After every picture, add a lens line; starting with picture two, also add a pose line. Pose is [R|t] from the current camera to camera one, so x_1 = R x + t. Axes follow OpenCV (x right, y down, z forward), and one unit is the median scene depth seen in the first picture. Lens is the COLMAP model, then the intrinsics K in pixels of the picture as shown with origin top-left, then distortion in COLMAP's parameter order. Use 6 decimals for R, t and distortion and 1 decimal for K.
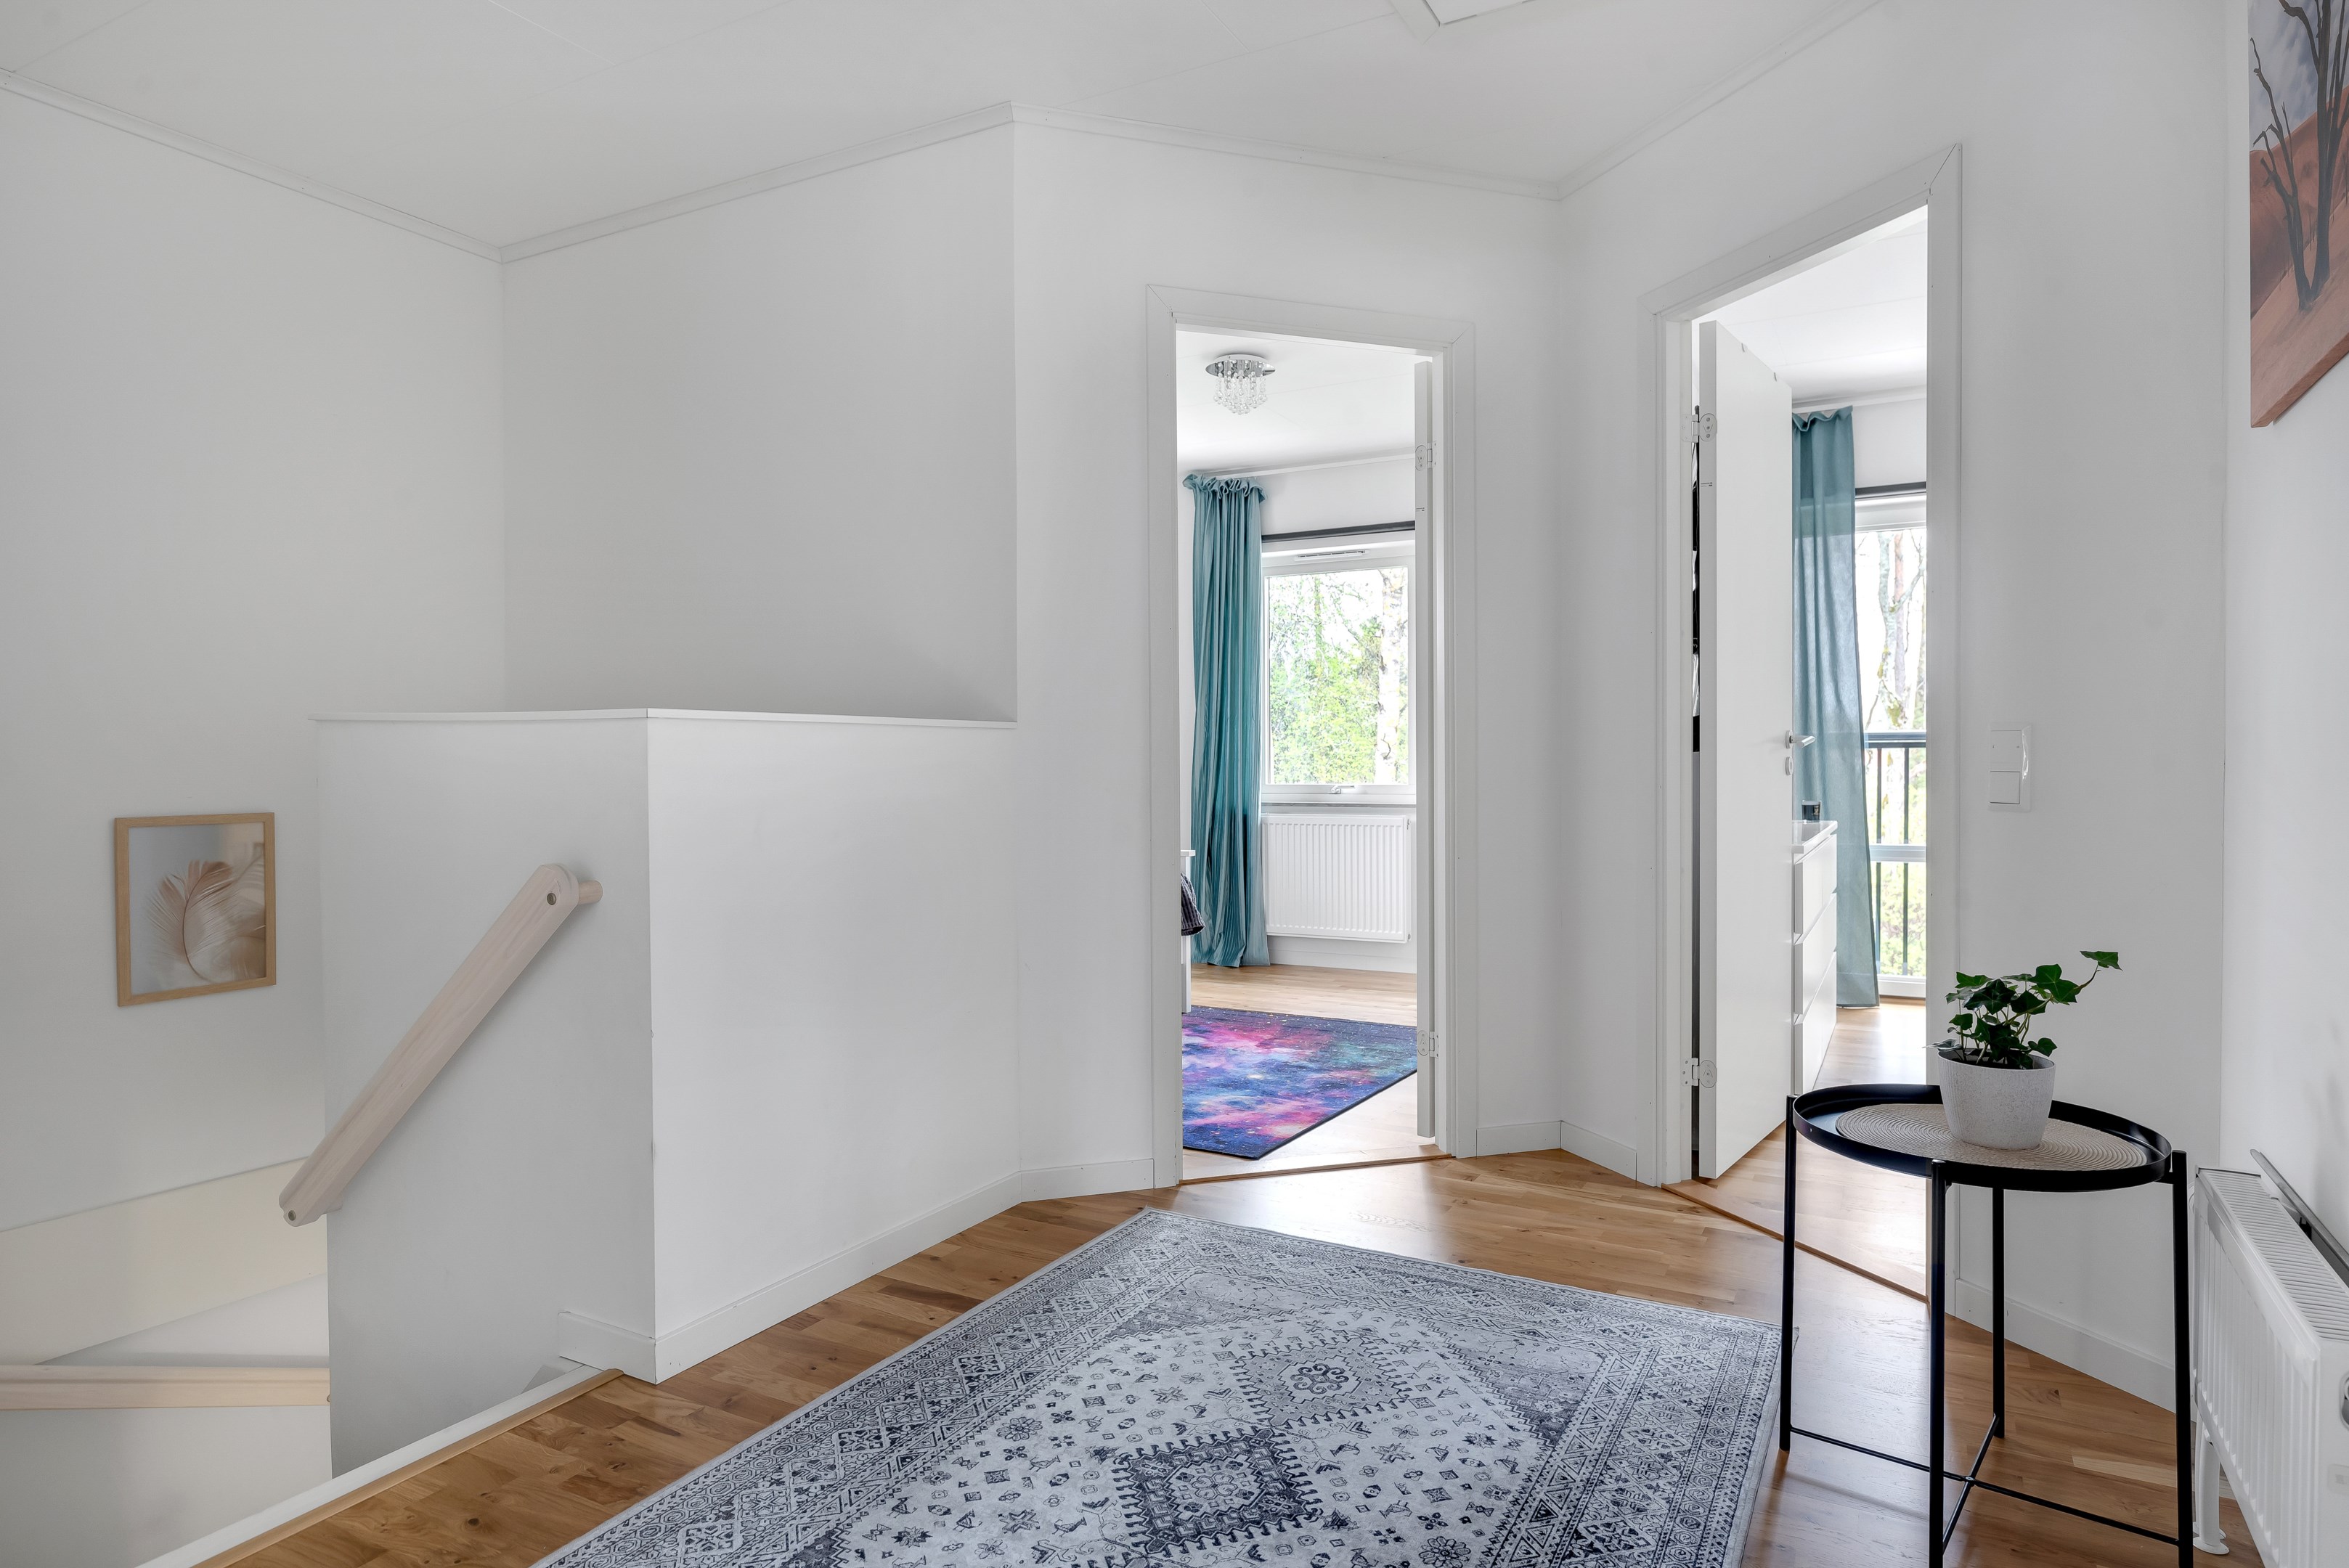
lens RADIAL K [[1328.4, 0, 1179.4], [0, 1328.4, 778.5], [0, 0, 1]] dist [0.005572, 0.000269]
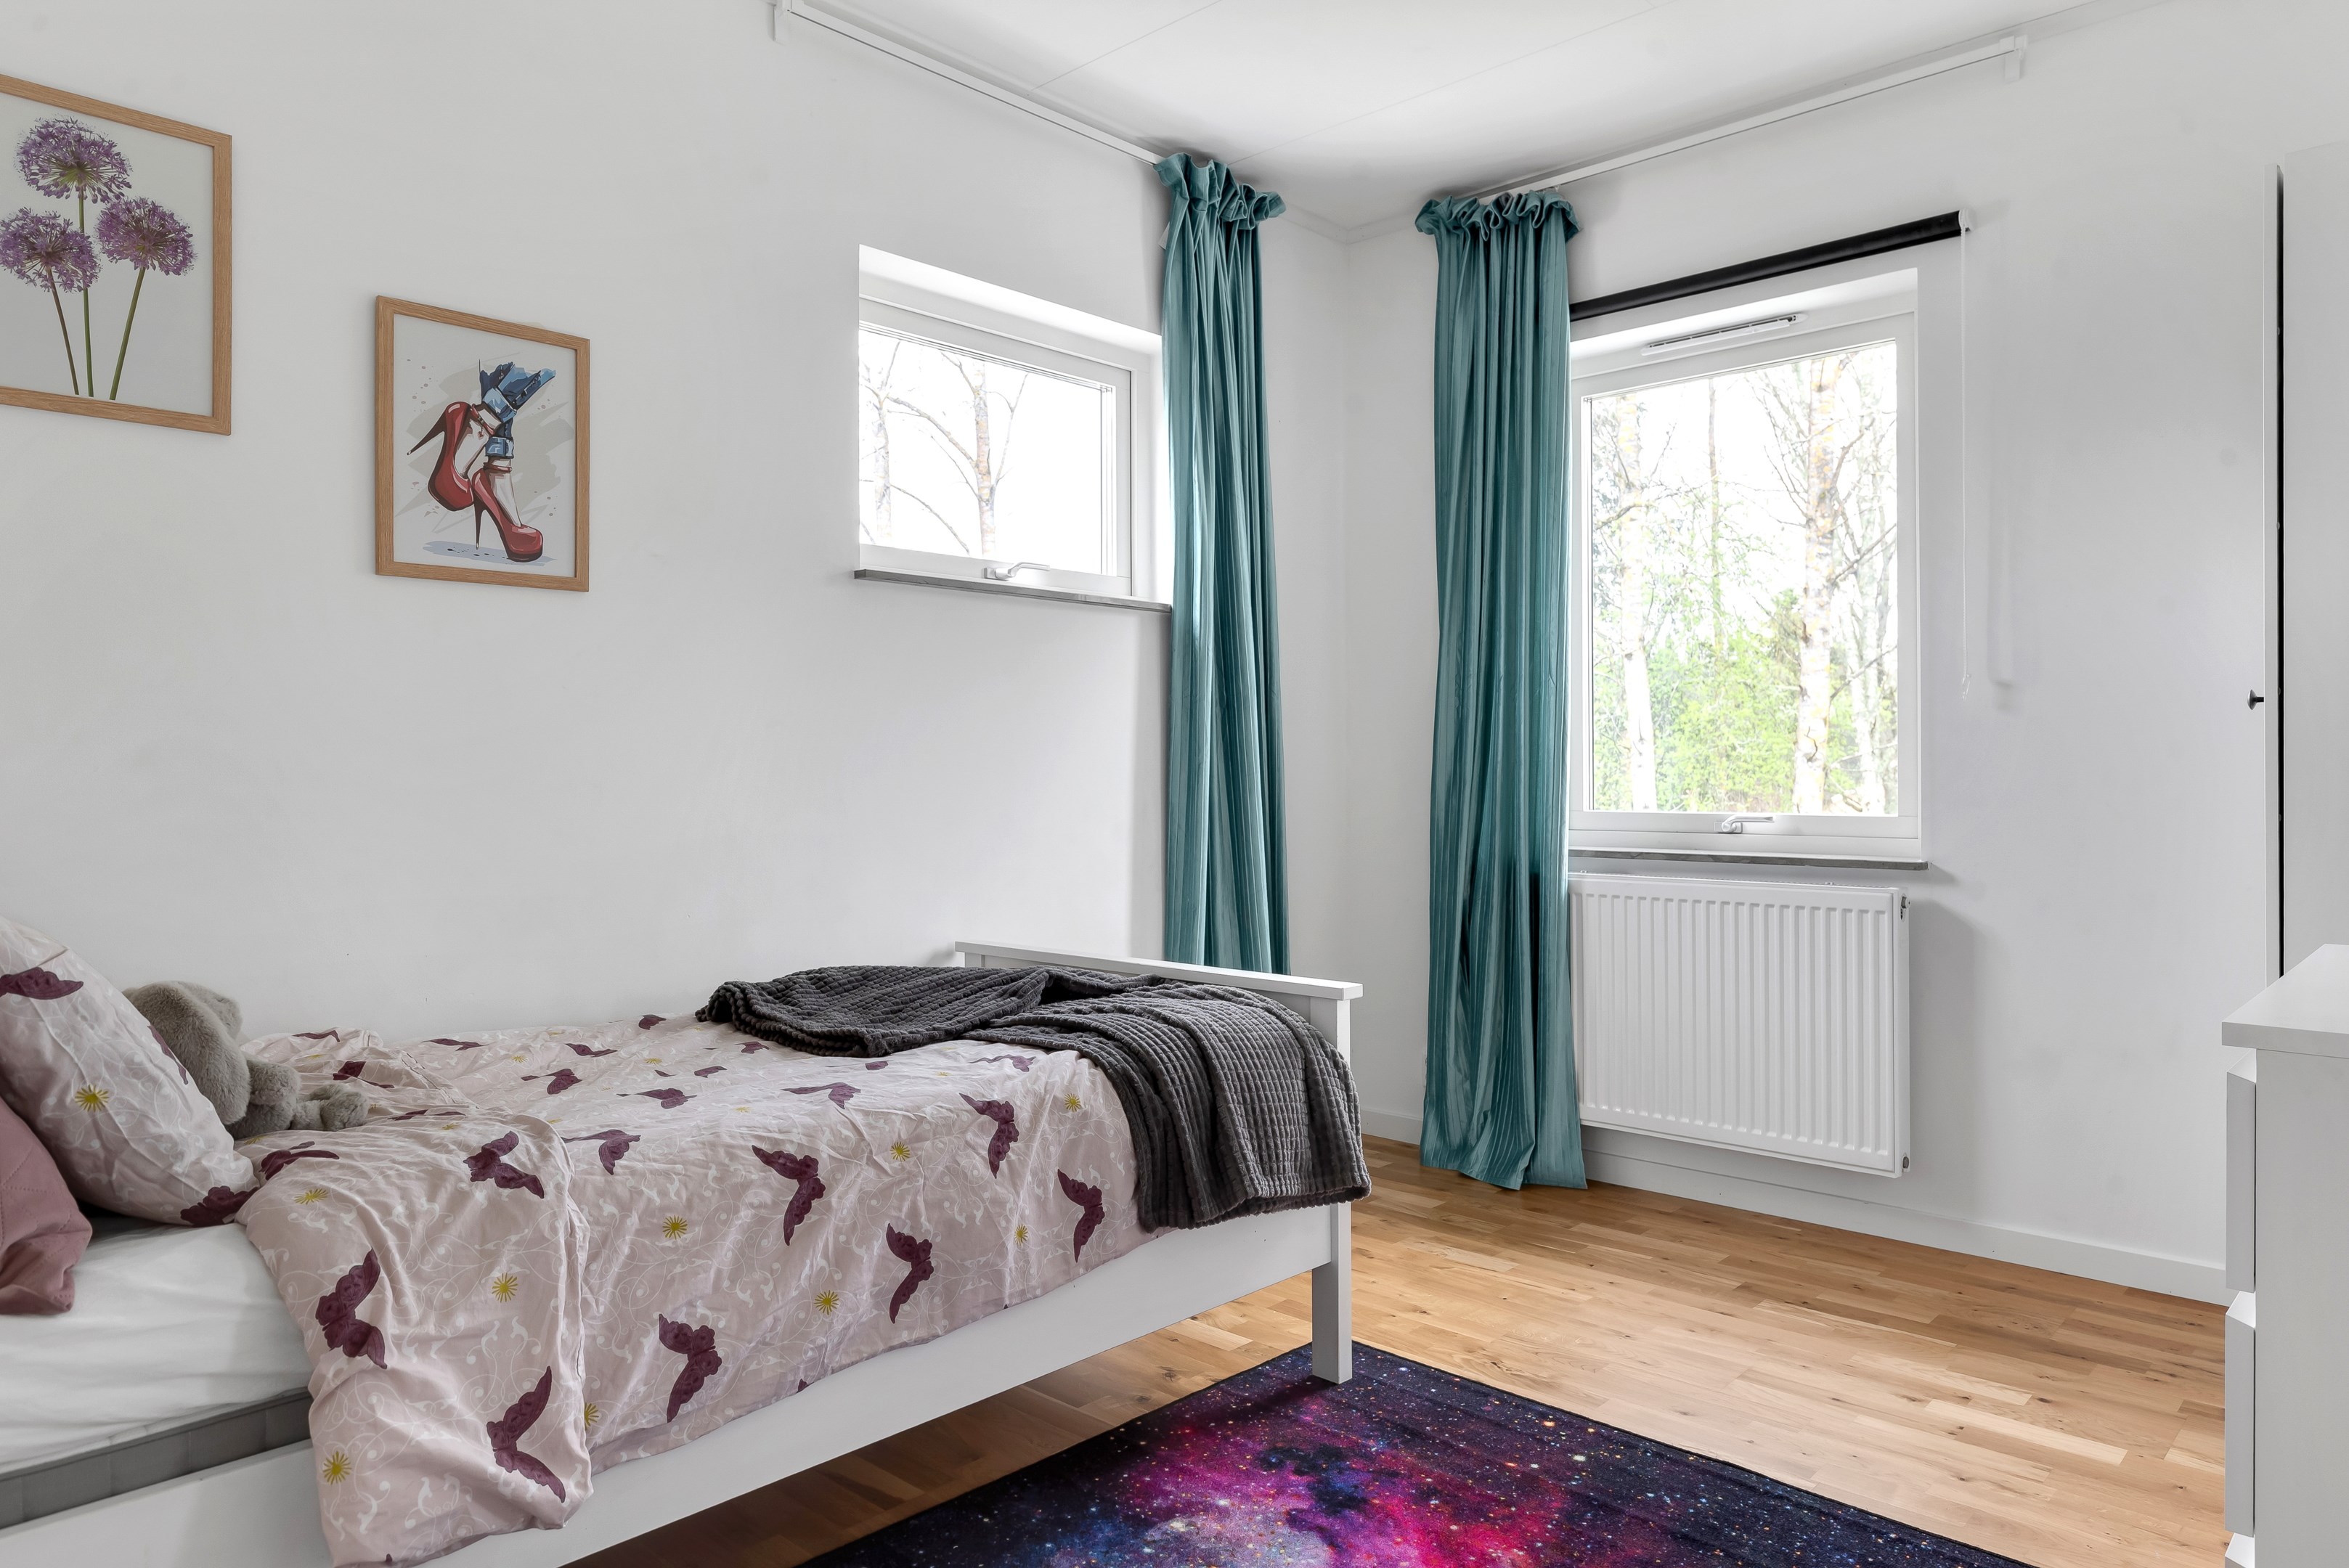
lens RADIAL K [[1486.0, 0, 1175.8], [0, 1486.0, 781.5], [0, 0, 1]] dist [0.006932, 0.000479]
pose [[0.969908, -0.001830, -0.243466, 0.053982], [0.001182, 0.999995, -0.002807, -0.005365], [0.243470, 0.002435, 0.969905, 0.432119]]
